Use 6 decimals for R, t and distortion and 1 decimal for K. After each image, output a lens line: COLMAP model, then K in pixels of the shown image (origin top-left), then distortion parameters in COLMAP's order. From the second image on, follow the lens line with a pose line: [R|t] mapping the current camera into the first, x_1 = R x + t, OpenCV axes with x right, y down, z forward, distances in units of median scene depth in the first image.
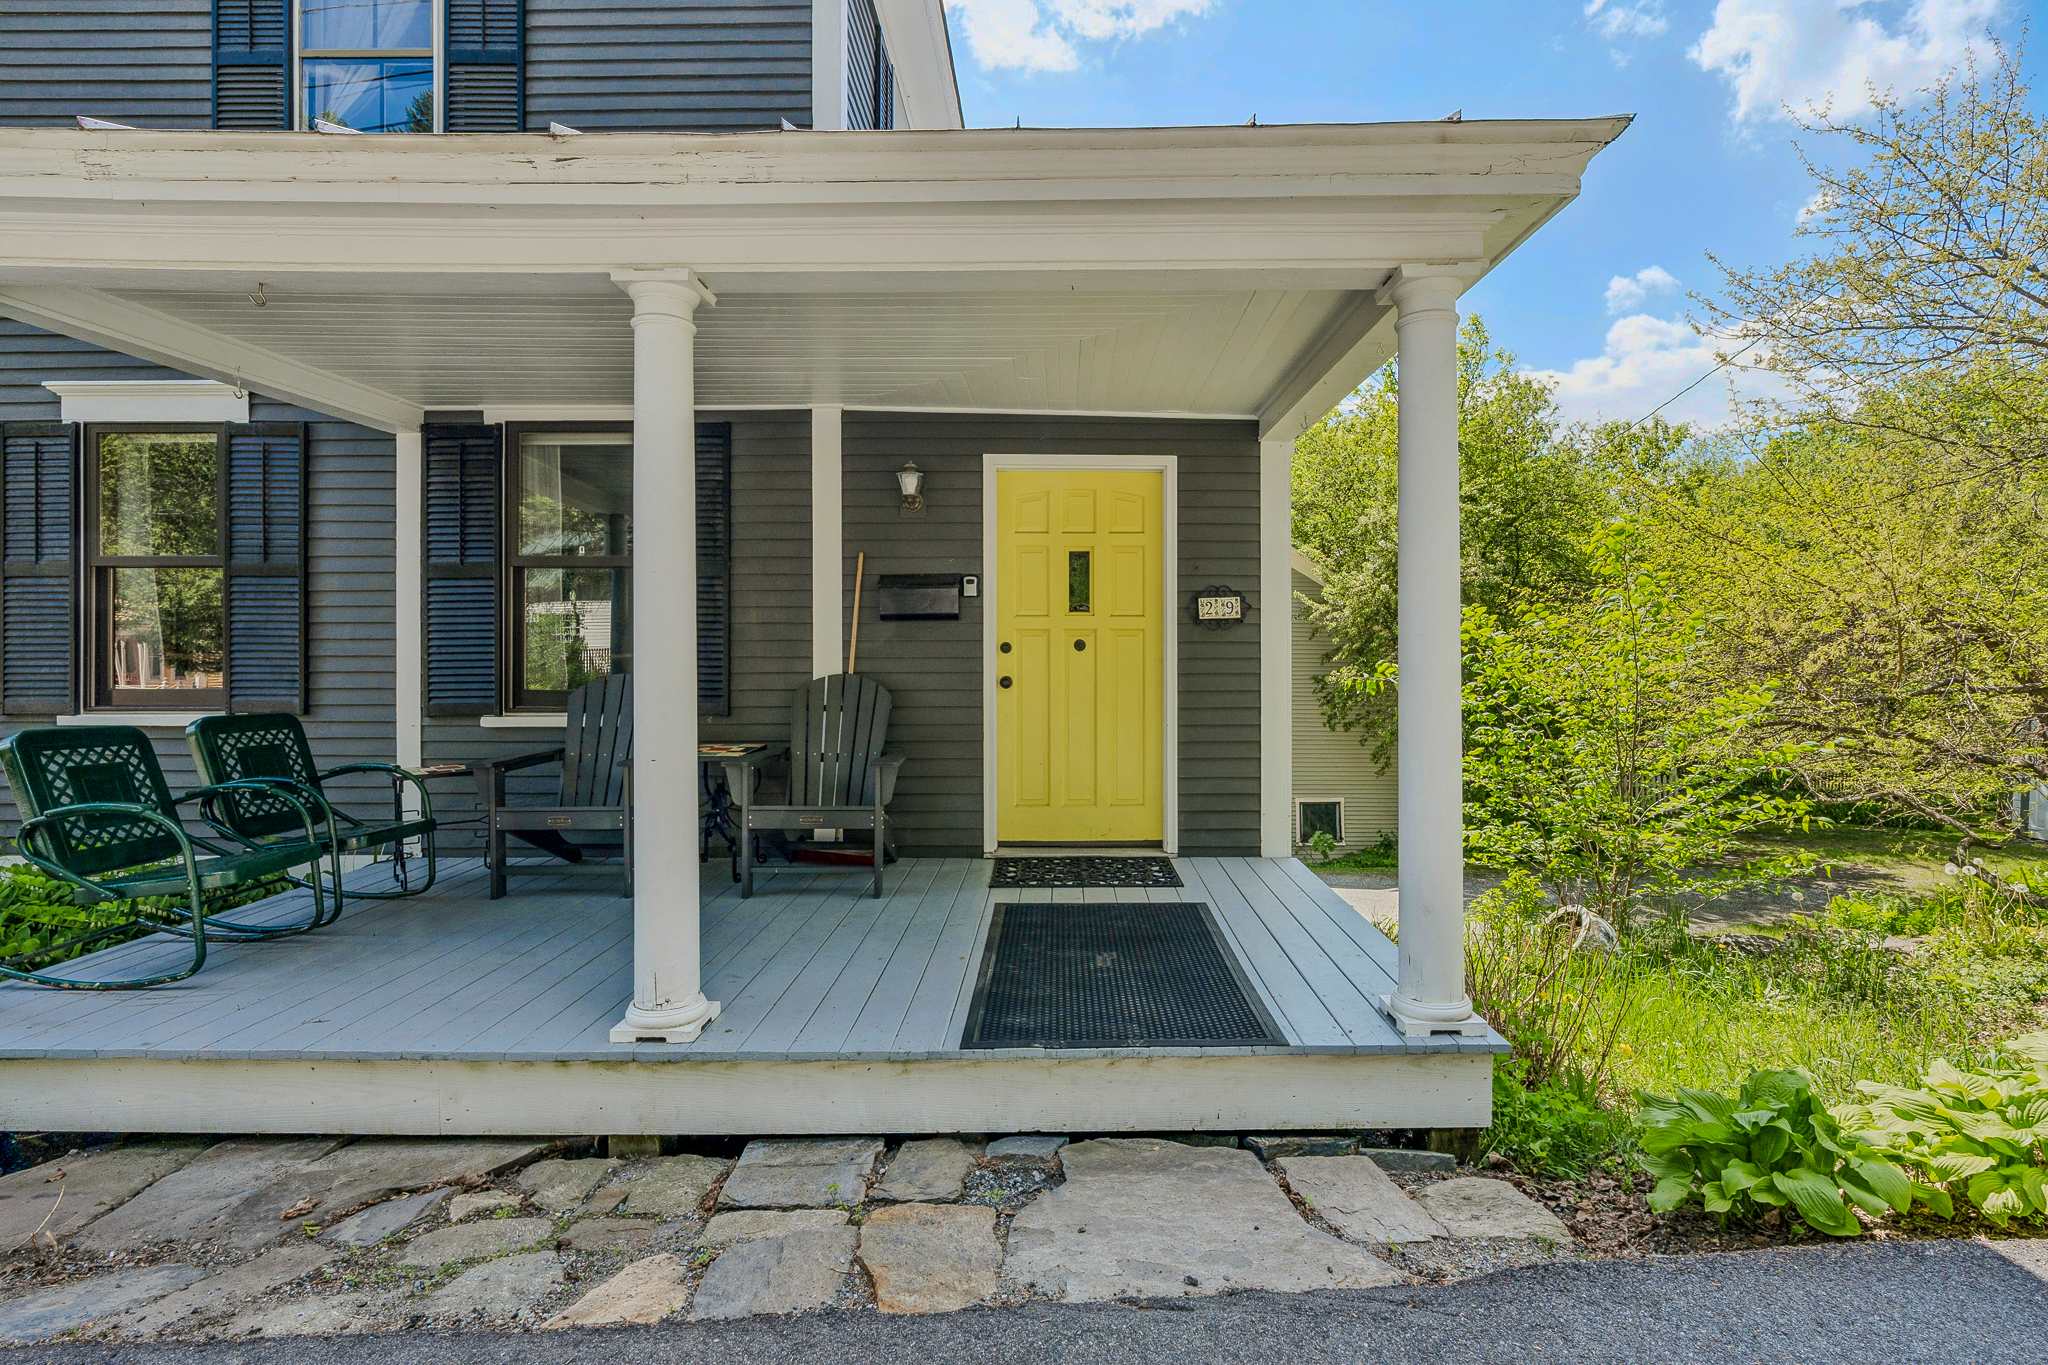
lens RADIAL K [[972.5, 0, 1055.9], [0, 972.5, 660.2], [0, 0, 1]] dist [-0.001150, 0.000436]
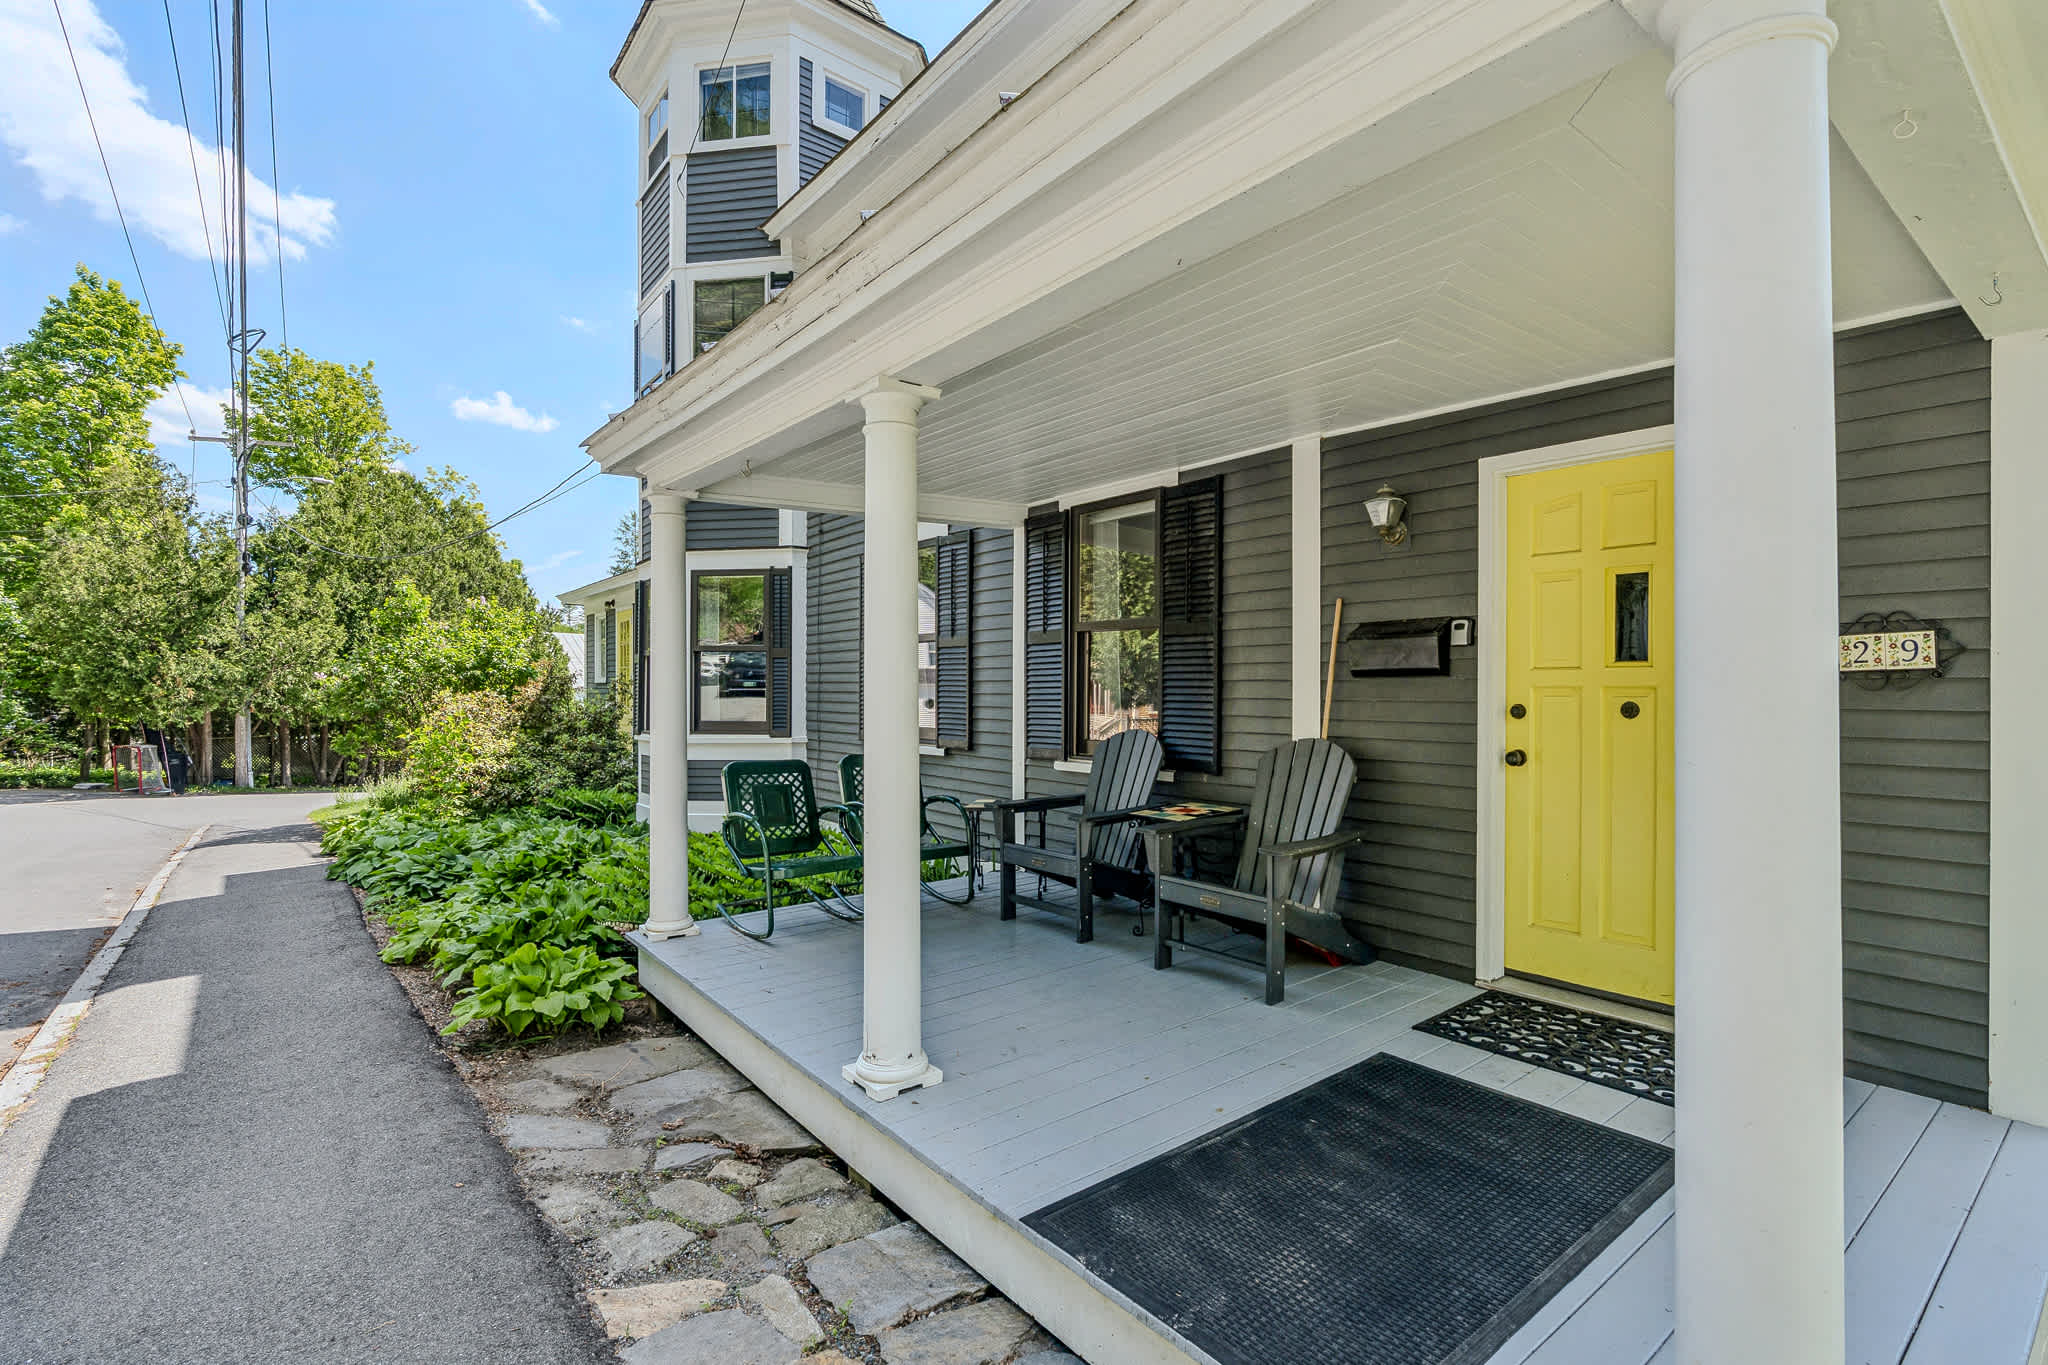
lens RADIAL K [[948.7, 0, 1024.0], [0, 948.7, 682.5], [0, 0, 1]] dist [-0.003636, 0.000185]
pose [[0.623547, -0.002015, -0.781783, 0.286141], [-0.000547, 0.999995, -0.003014, -0.033357], [0.781786, 0.002307, 0.623543, 0.253491]]
